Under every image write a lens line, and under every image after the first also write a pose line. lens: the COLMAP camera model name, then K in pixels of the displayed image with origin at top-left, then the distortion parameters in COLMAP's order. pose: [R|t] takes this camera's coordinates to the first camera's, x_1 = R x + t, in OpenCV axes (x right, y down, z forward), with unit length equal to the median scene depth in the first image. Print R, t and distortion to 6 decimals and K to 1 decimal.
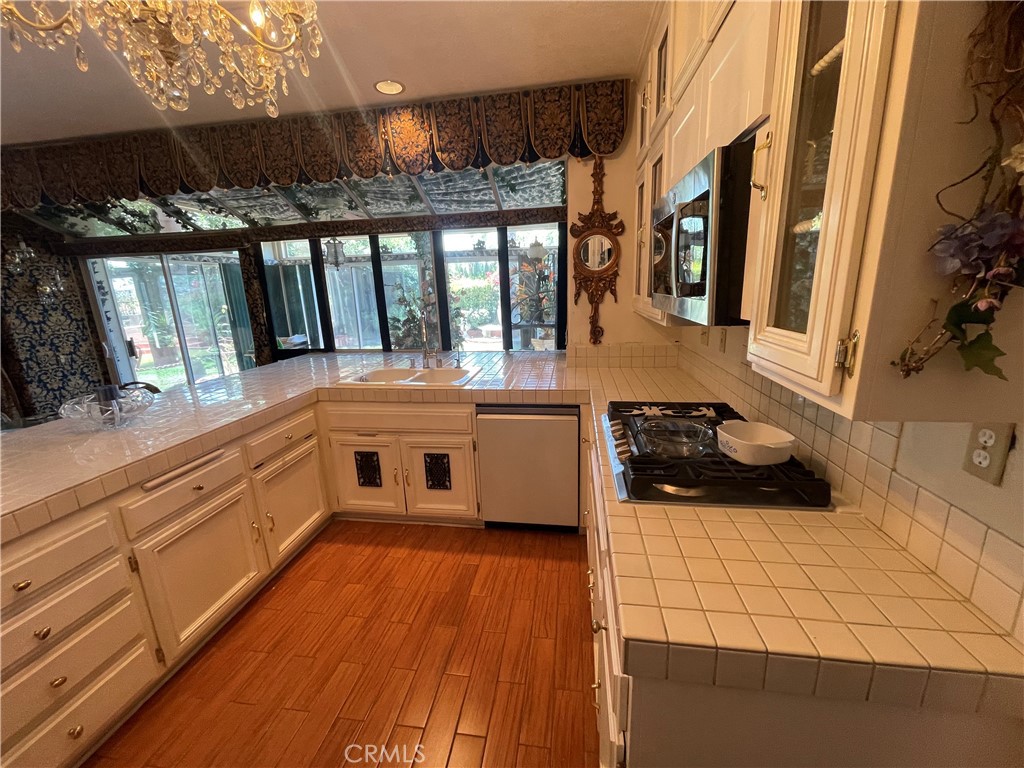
lens RADIAL K [[416.0, 0, 509.5], [0, 416.0, 381.2], [0, 0, 1]] dist [-0.011557, 0.005953]
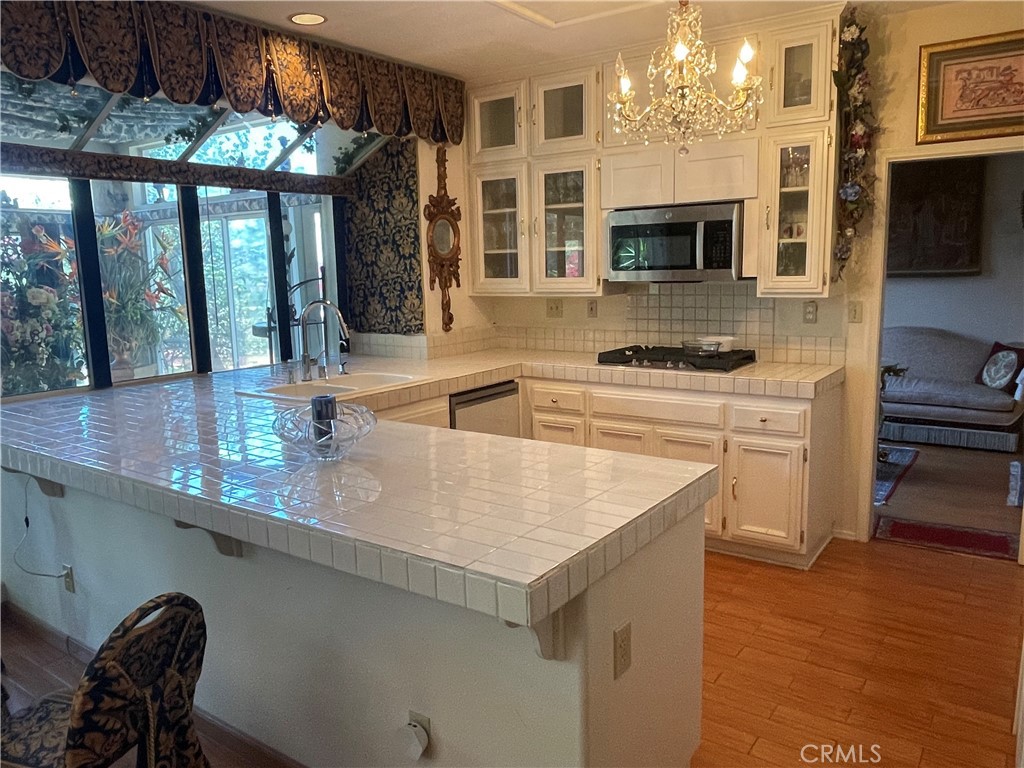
lens RADIAL K [[754.0, 0, 512.0], [0, 754.0, 384.0], [0, 0, 1]] dist [-0.043025, 0.000148]
pose [[0.442320, -0.116997, 0.889193, -1.335930], [0.213876, 0.976611, 0.022109, 0.021392], [-0.870982, 0.180398, 0.456998, 0.124344]]
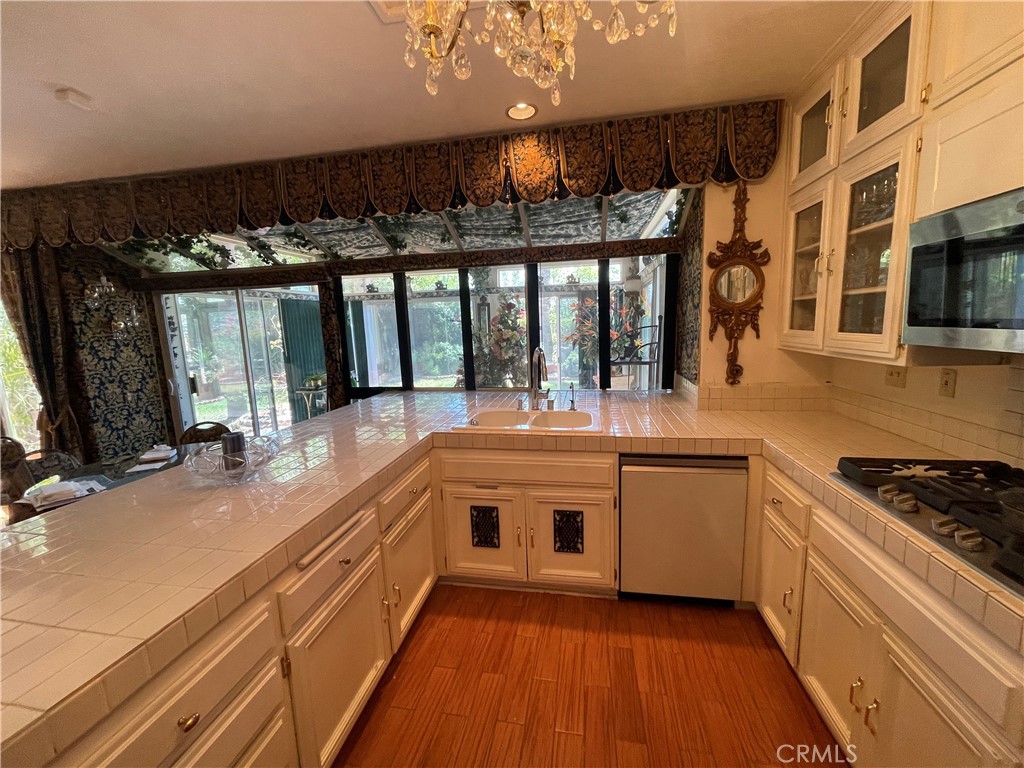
lens RADIAL K [[416.0, 0, 509.5], [0, 416.0, 381.2], [0, 0, 1]] dist [-0.011557, 0.005953]
pose [[0.999642, 0.003468, -0.026514, -0.264916], [-0.005749, 0.996241, -0.086431, -0.017536], [0.026115, 0.086552, 0.995905, 0.105556]]
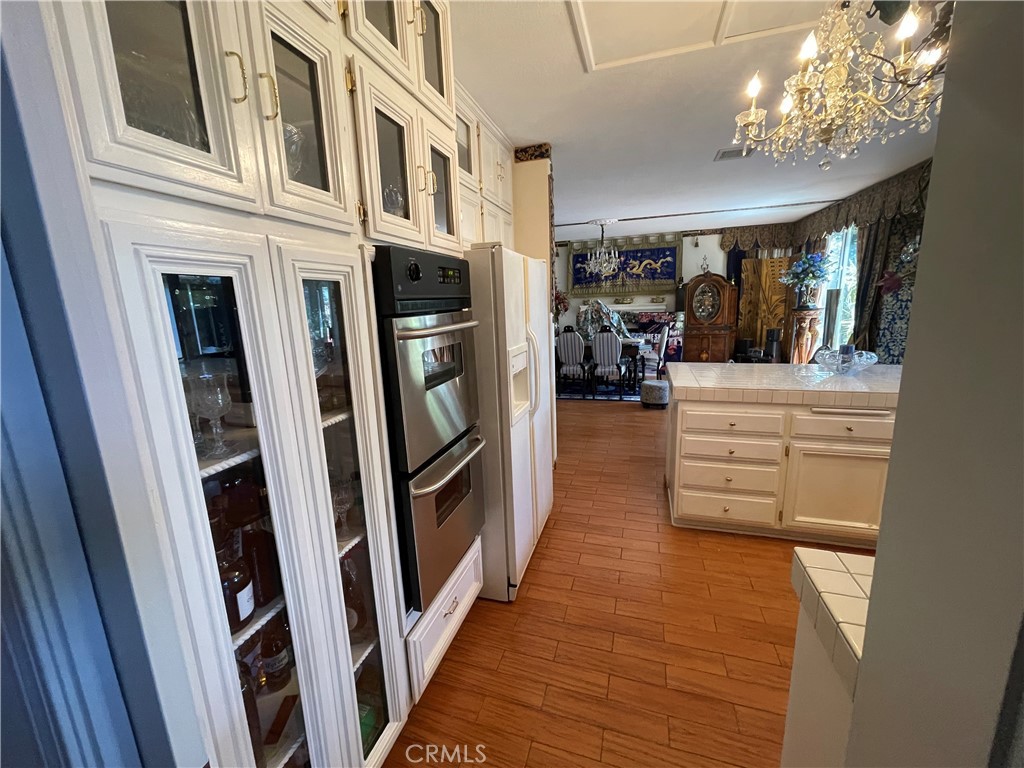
lens RADIAL K [[416.0, 0, 509.5], [0, 416.0, 381.2], [0, 0, 1]] dist [-0.011557, 0.005953]
pose [[-0.150288, 0.229962, -0.961525, 0.402161], [-0.188442, 0.948078, 0.256200, -0.010319], [0.970517, 0.219695, -0.099151, 0.038774]]
